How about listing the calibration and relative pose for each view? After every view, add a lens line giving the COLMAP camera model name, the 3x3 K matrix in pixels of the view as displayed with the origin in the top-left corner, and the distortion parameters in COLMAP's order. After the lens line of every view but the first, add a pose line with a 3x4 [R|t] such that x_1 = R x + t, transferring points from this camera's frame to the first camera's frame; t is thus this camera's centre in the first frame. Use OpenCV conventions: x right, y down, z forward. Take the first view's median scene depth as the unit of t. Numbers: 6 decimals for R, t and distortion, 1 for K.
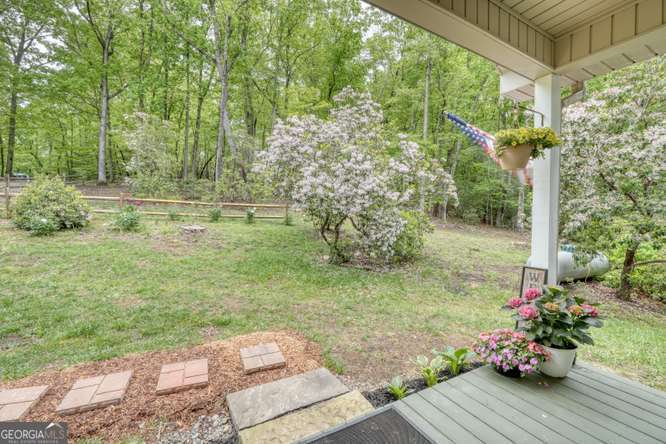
lens RADIAL K [[279.8, 0, 332.6], [0, 279.8, 222.6], [0, 0, 1]] dist [-0.006584, 0.002661]
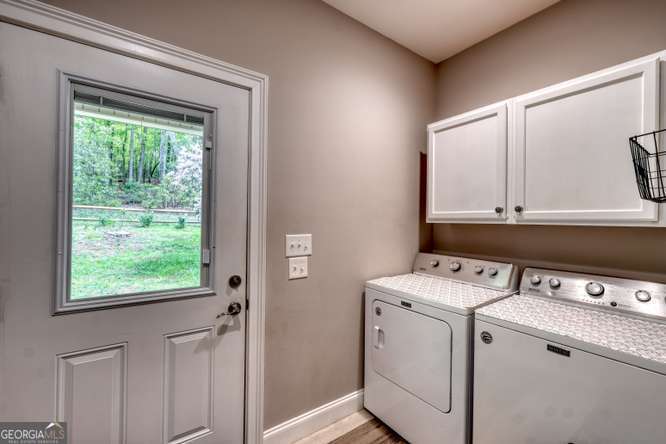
lens RADIAL K [[279.8, 0, 336.0], [0, 279.8, 222.2], [0, 0, 1]] dist [-0.006584, 0.002661]
pose [[0.992448, 0.000283, 0.122666, 0.226770], [0.000506, 0.999979, -0.006399, -0.016120], [-0.122665, 0.006413, 0.992427, -0.219783]]
